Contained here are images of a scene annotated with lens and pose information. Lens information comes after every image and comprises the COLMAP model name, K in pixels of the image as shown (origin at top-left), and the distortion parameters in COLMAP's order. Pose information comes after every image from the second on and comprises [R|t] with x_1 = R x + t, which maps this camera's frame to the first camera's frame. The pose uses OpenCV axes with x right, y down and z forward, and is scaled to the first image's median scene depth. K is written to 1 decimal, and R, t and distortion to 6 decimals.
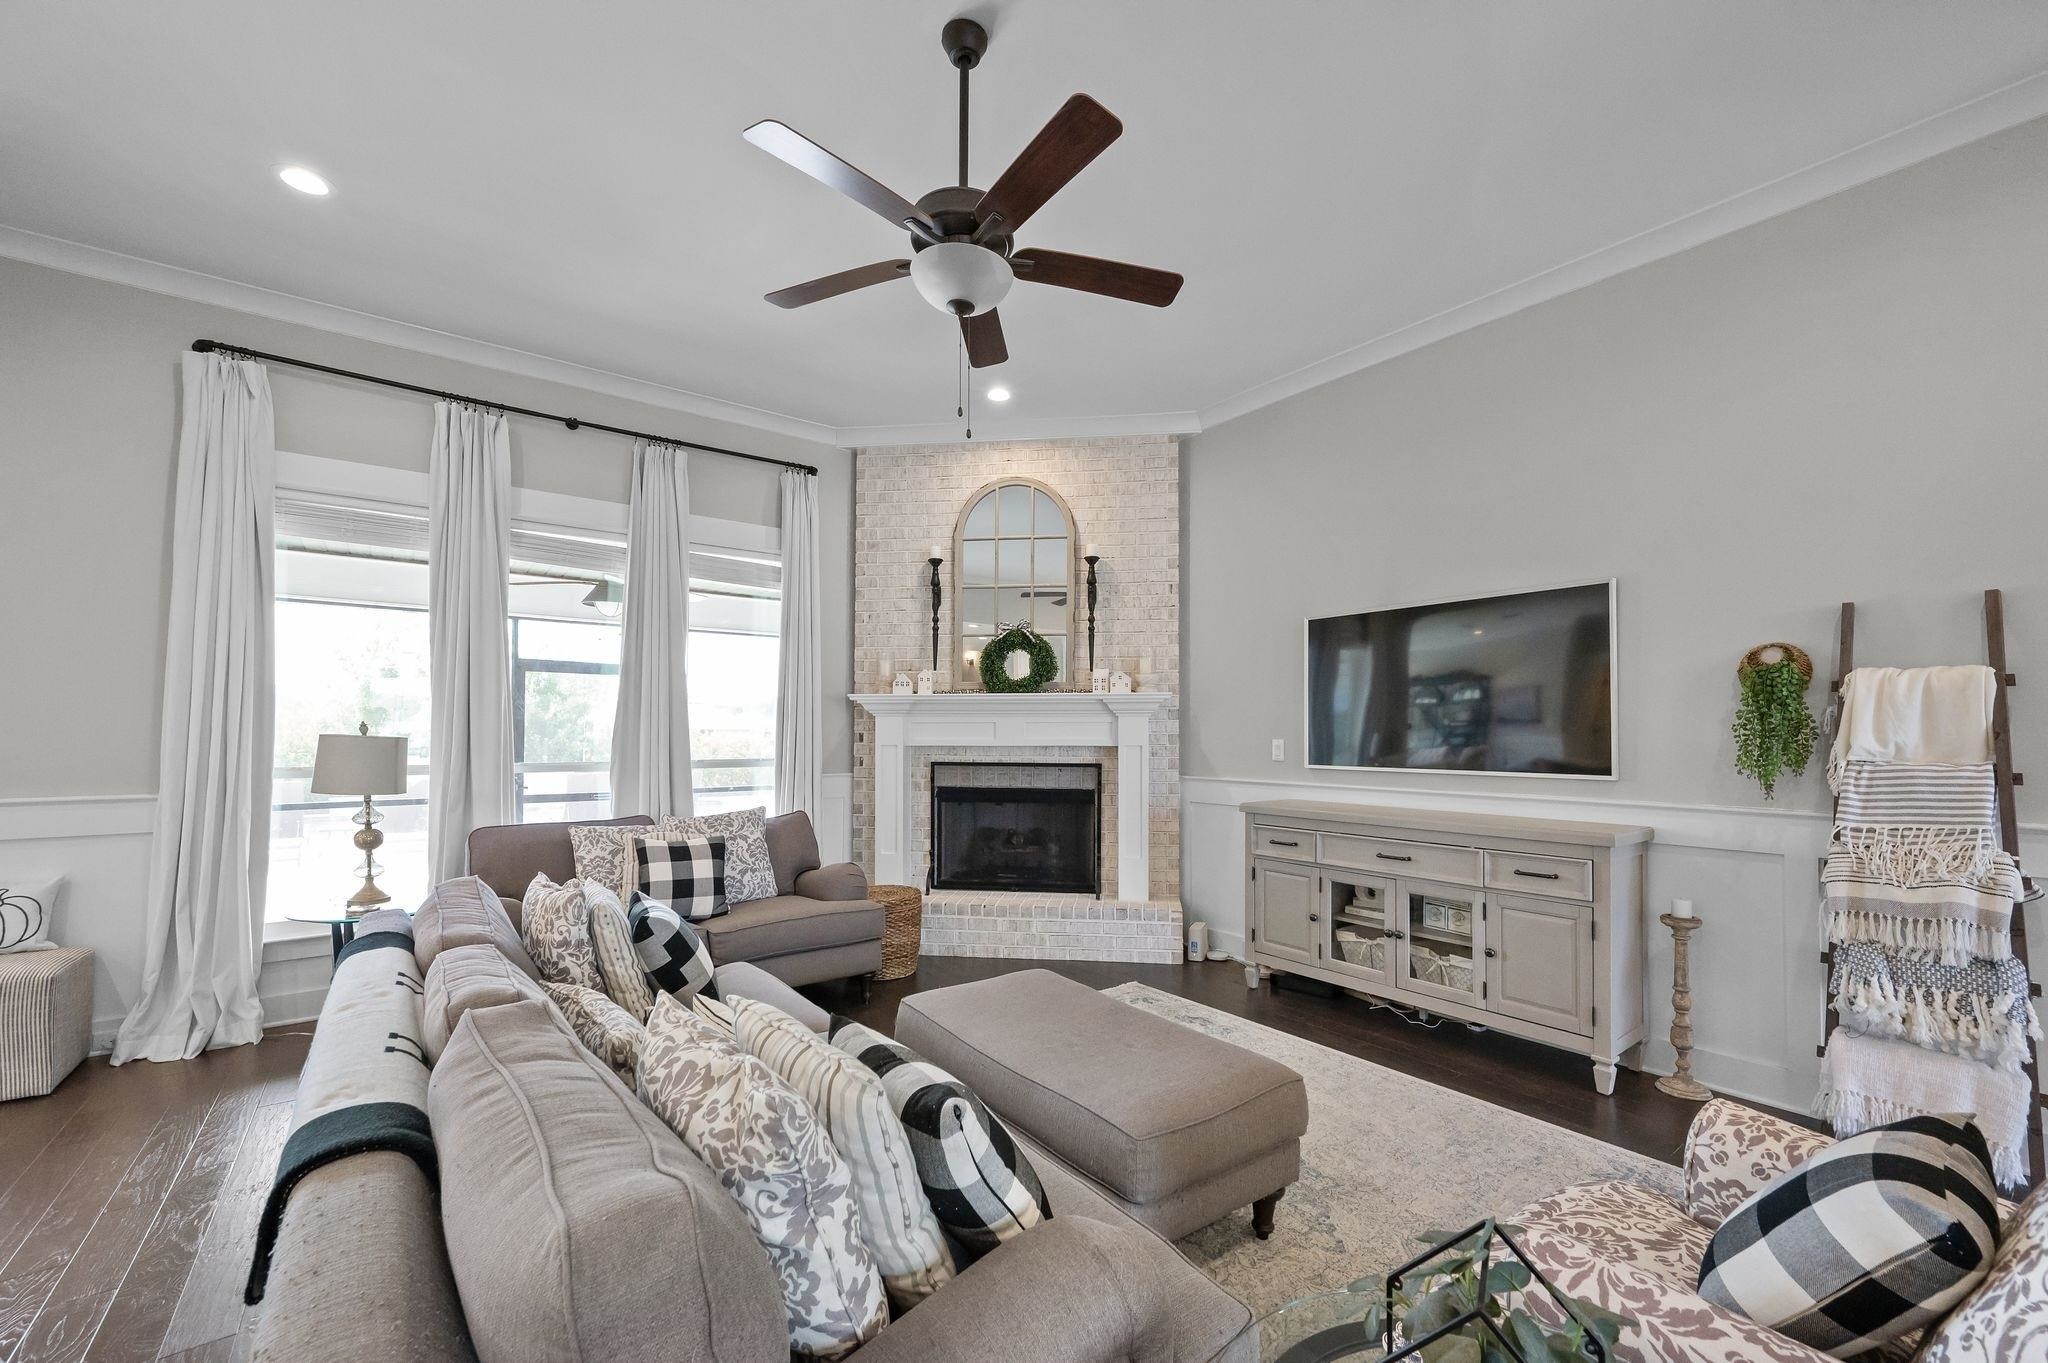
lens RADIAL K [[816.8, 0, 1025.6], [0, 816.8, 707.3], [0, 0, 1]] dist [0.000753, -0.000553]
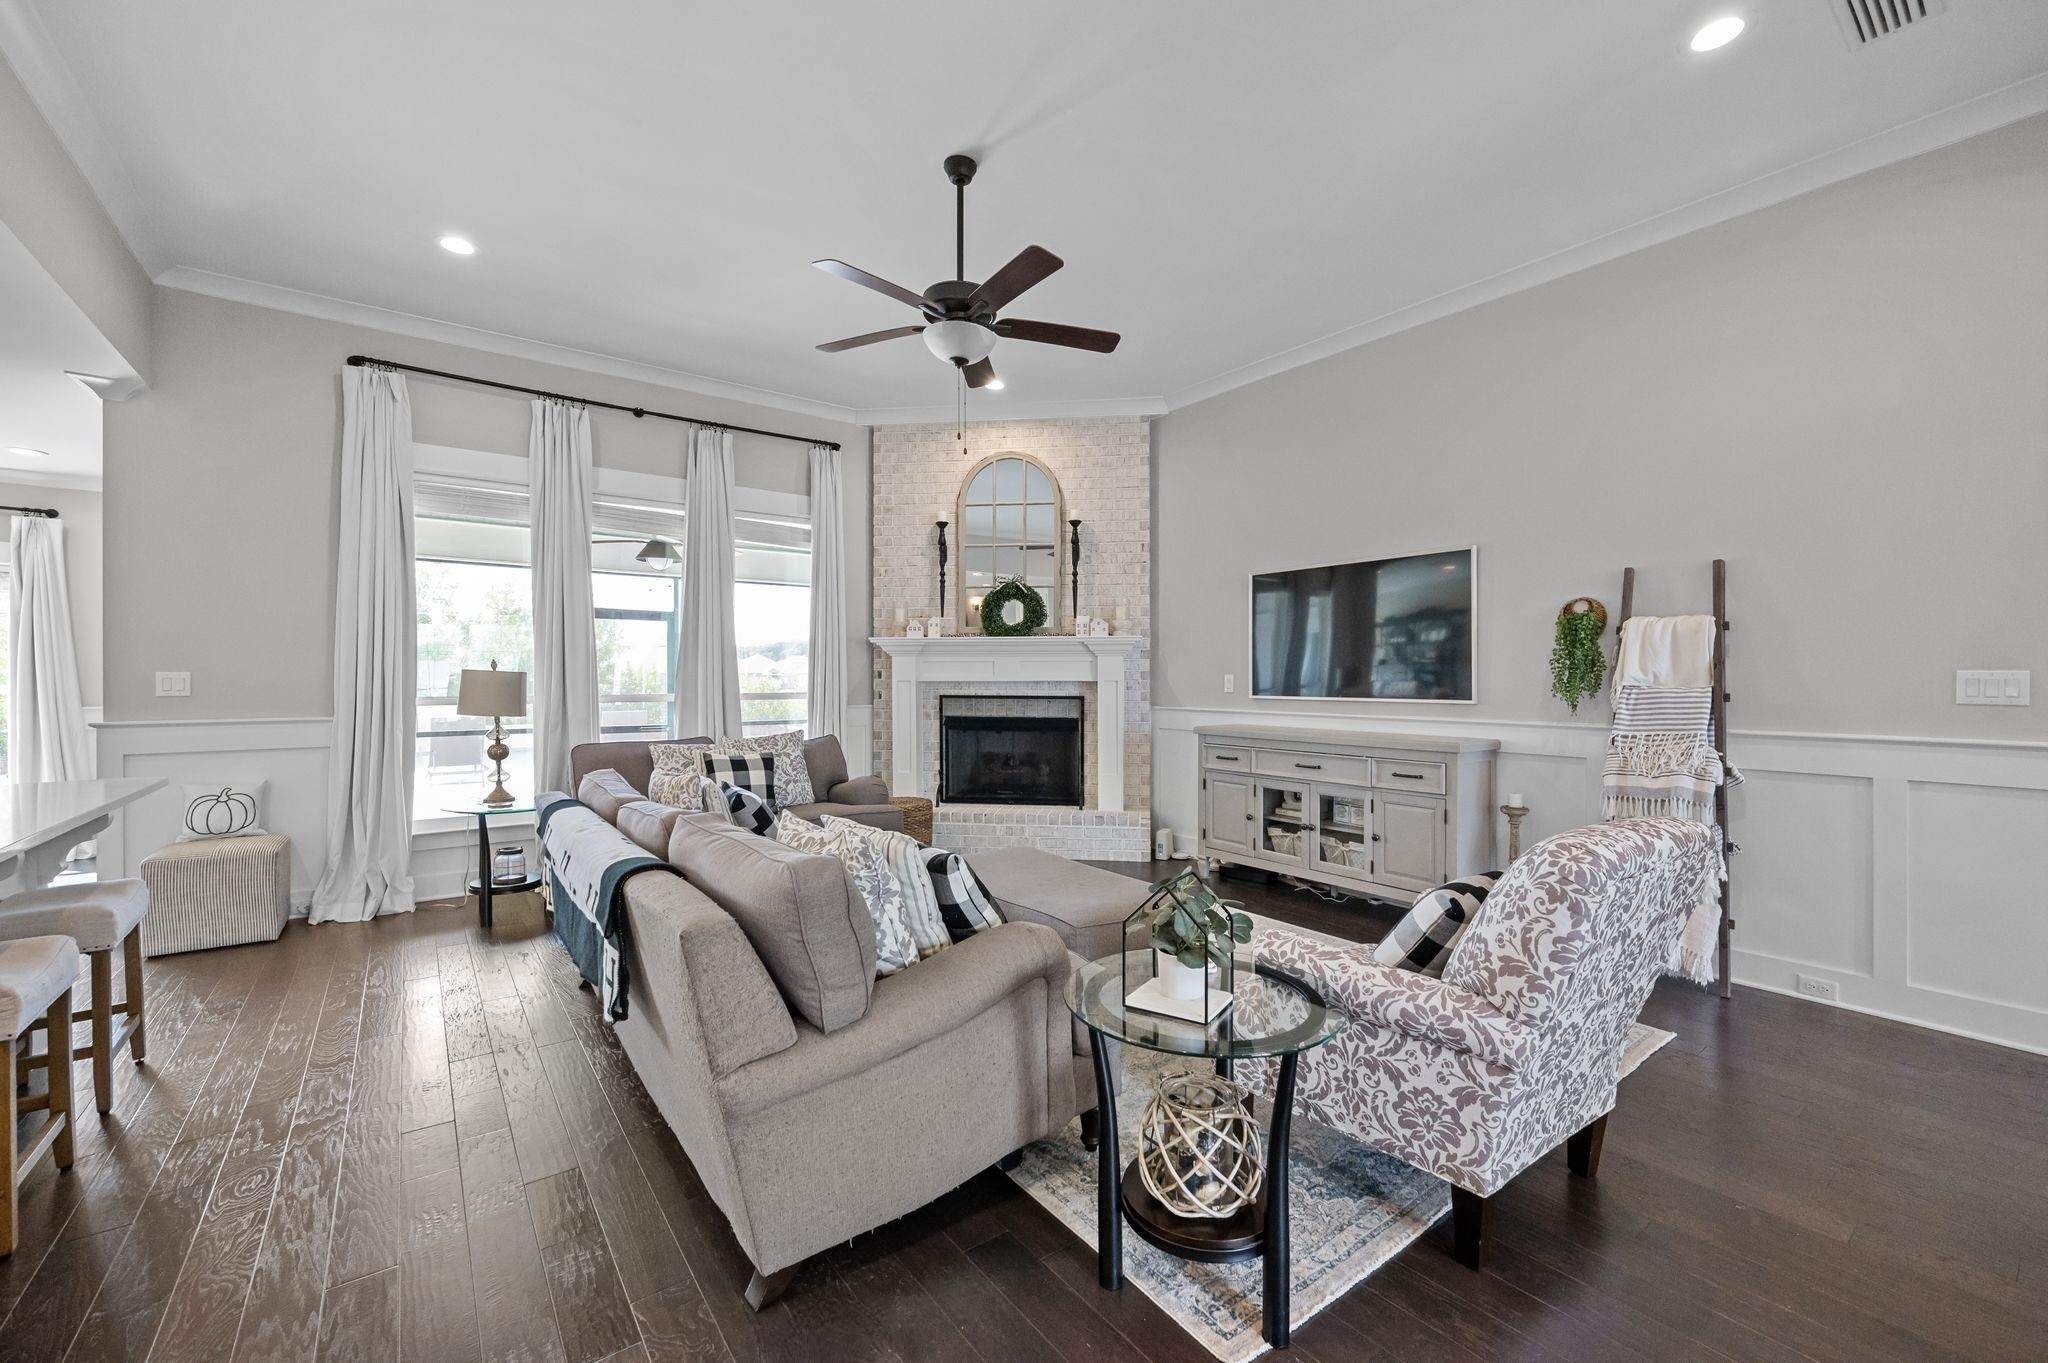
lens RADIAL K [[816.8, 0, 1032.8], [0, 816.8, 678.5], [0, 0, 1]] dist [0.000753, -0.000553]
pose [[0.999998, -0.001863, -0.000197, 0.022176], [0.001868, 0.999431, 0.033675, 0.003940], [0.000134, -0.033675, 0.999433, -0.203041]]
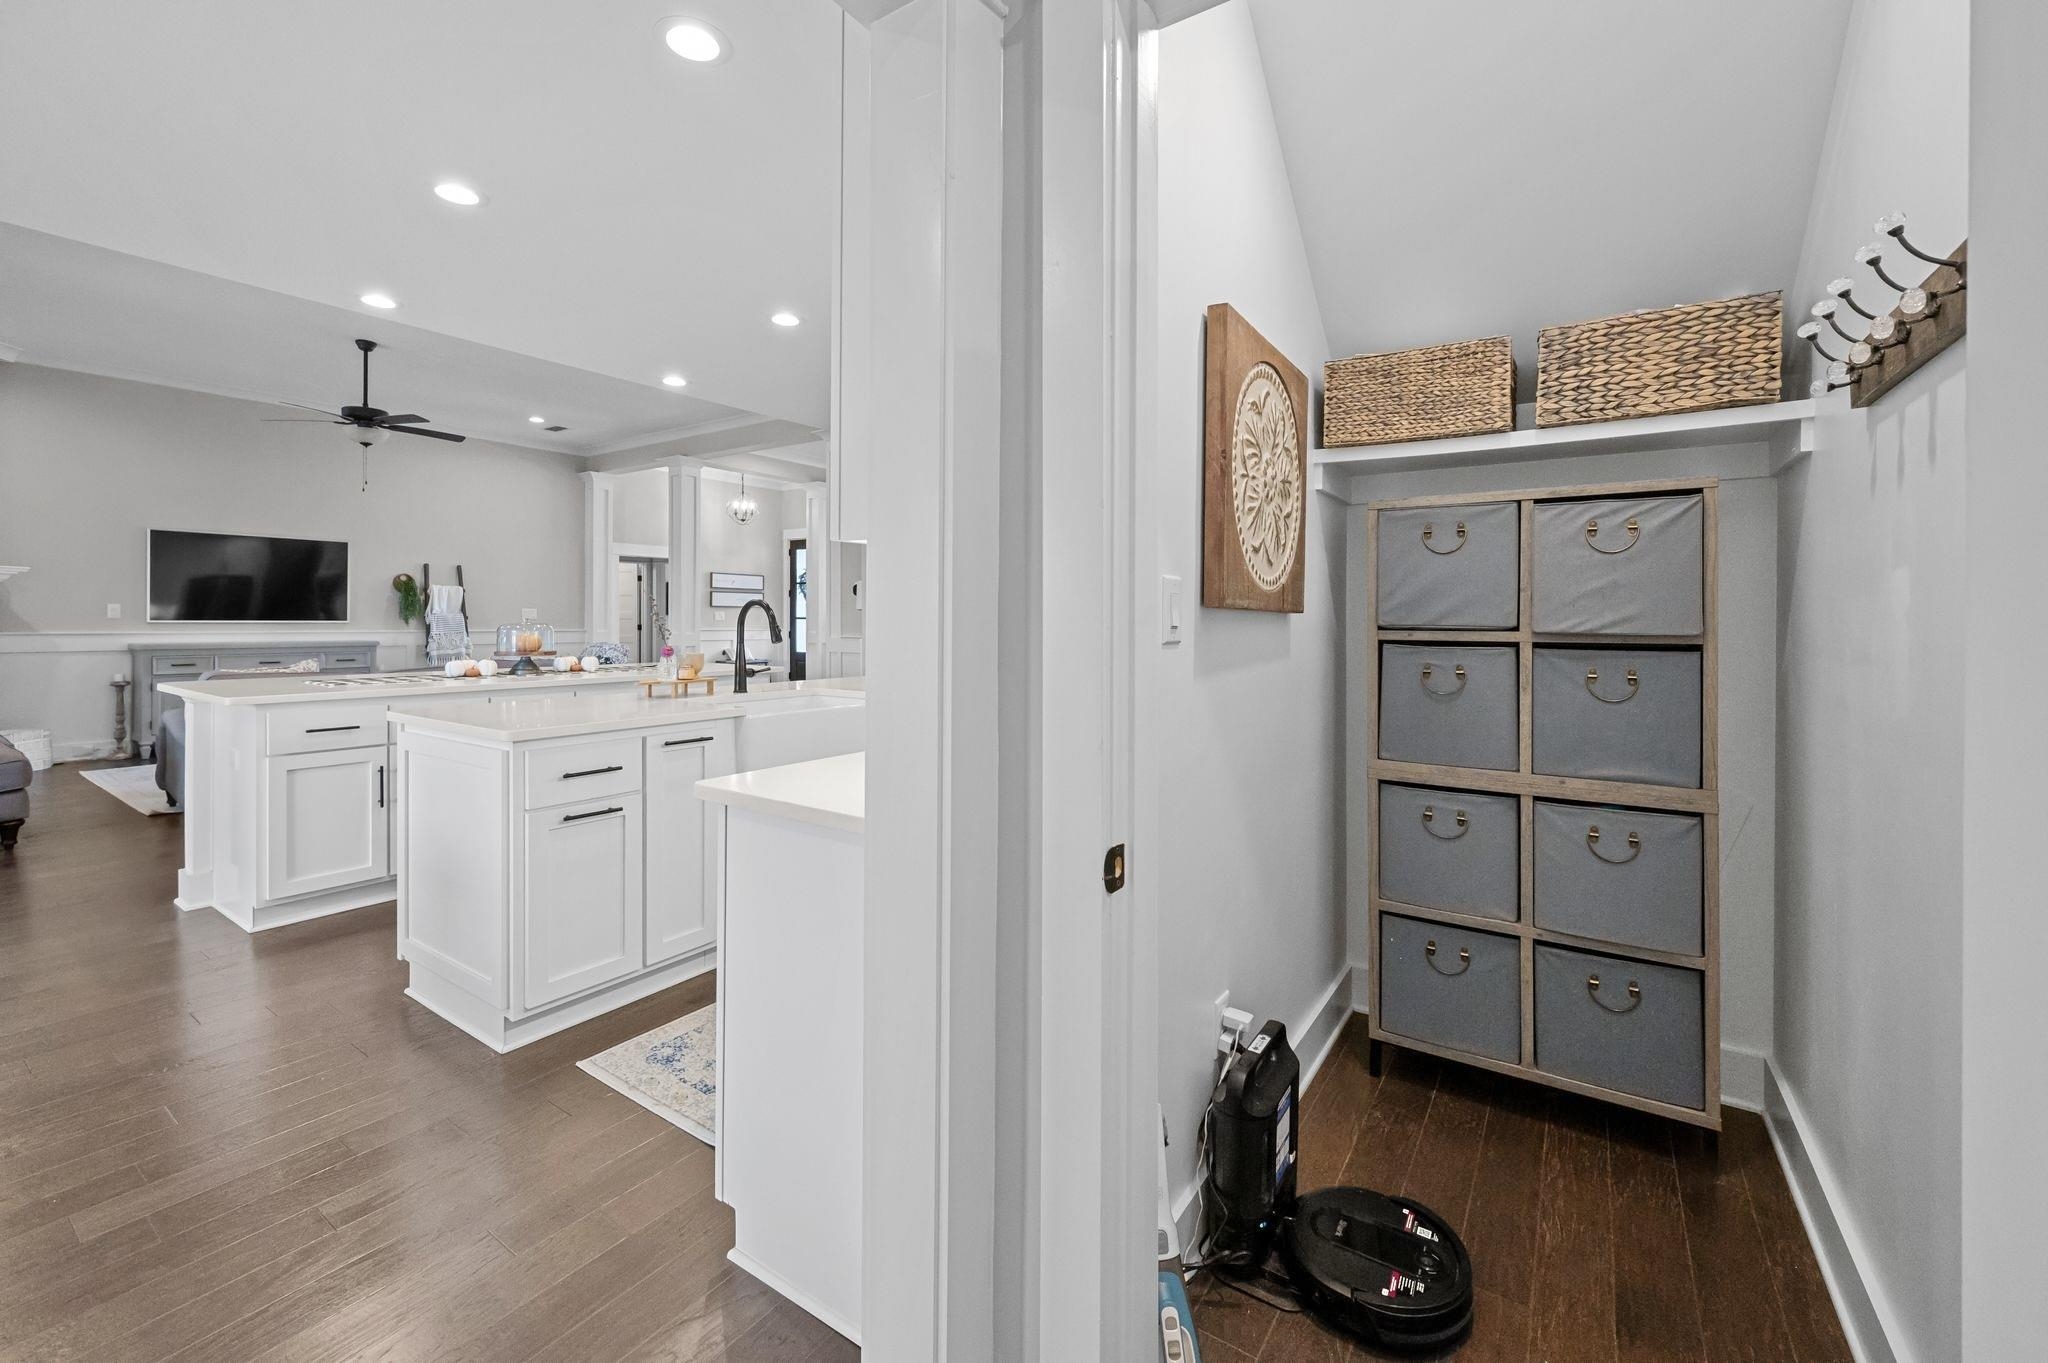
lens RADIAL K [[816.8, 0, 1013.8], [0, 816.8, 628.4], [0, 0, 1]] dist [0.000753, -0.000553]
pose [[-0.312302, -0.017056, 0.949830, -1.644313], [-0.039329, 0.999214, 0.005011, 0.010476], [-0.949168, -0.035791, -0.312727, -0.105468]]
